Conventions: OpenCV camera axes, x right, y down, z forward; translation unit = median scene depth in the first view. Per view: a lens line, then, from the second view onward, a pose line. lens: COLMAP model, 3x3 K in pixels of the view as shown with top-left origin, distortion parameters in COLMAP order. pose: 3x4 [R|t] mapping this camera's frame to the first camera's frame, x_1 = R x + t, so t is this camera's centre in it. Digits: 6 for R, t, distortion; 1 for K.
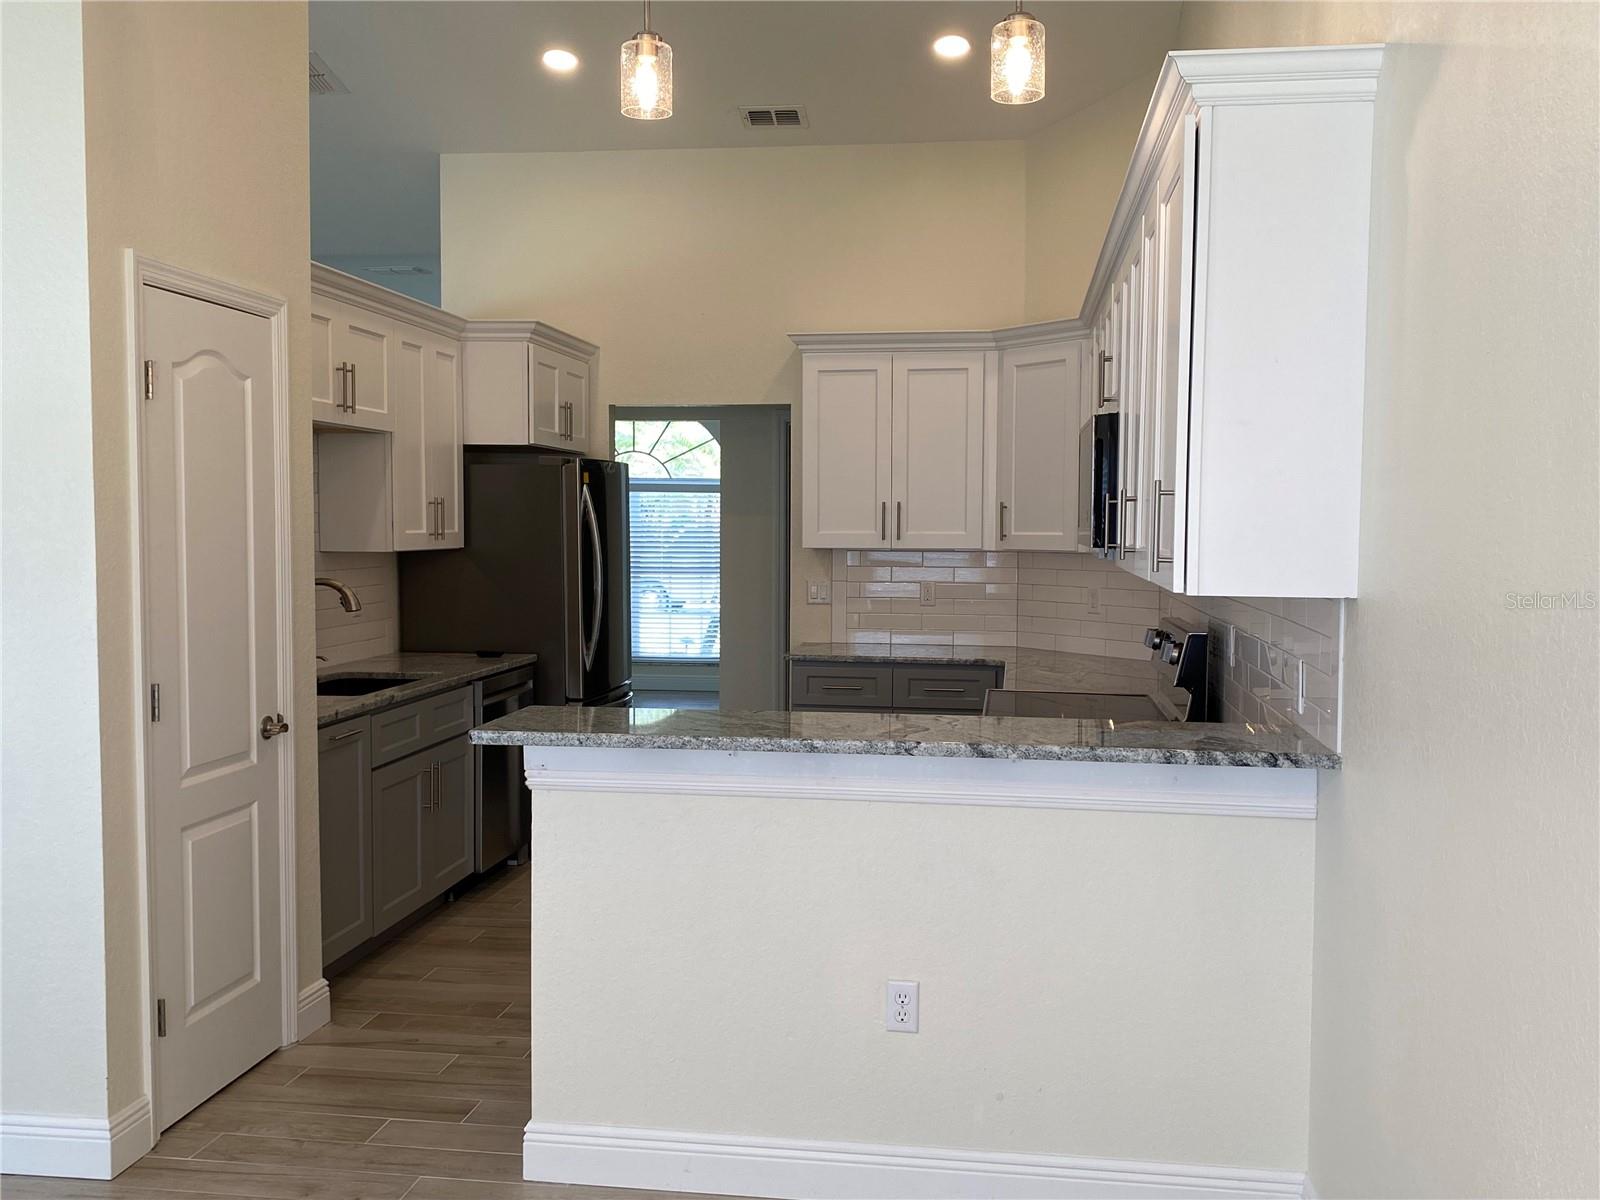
lens RADIAL K [[1418.6, 0, 800.0], [0, 1418.6, 600.0], [0, 0, 1]] dist [0.002730, 0.000335]
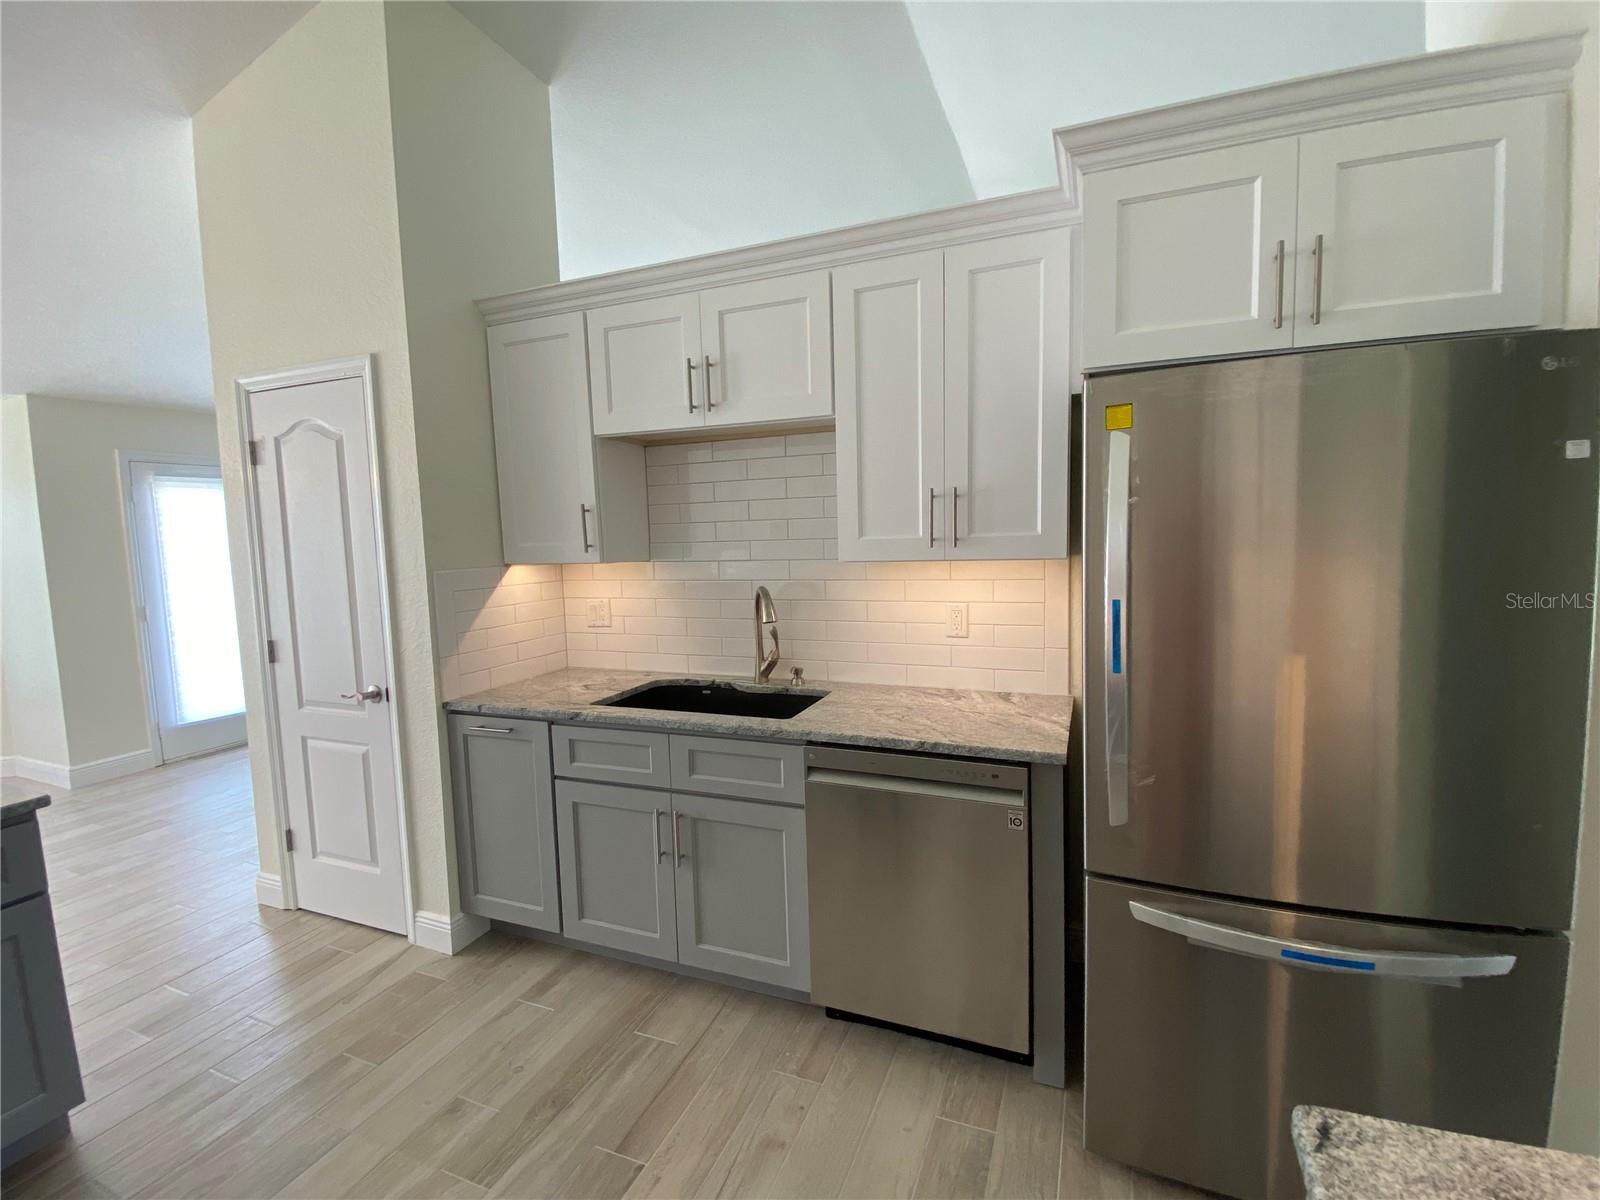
lens RADIAL K [[729.0, 0, 800.0], [0, 729.0, 600.0], [0, 0, 1]] dist [-0.001110, -0.000288]
pose [[-0.229010, 0.085143, -0.969693, 0.135721], [-0.031146, 0.995016, 0.094722, -0.054387], [0.972926, 0.051894, -0.225217, 1.142041]]
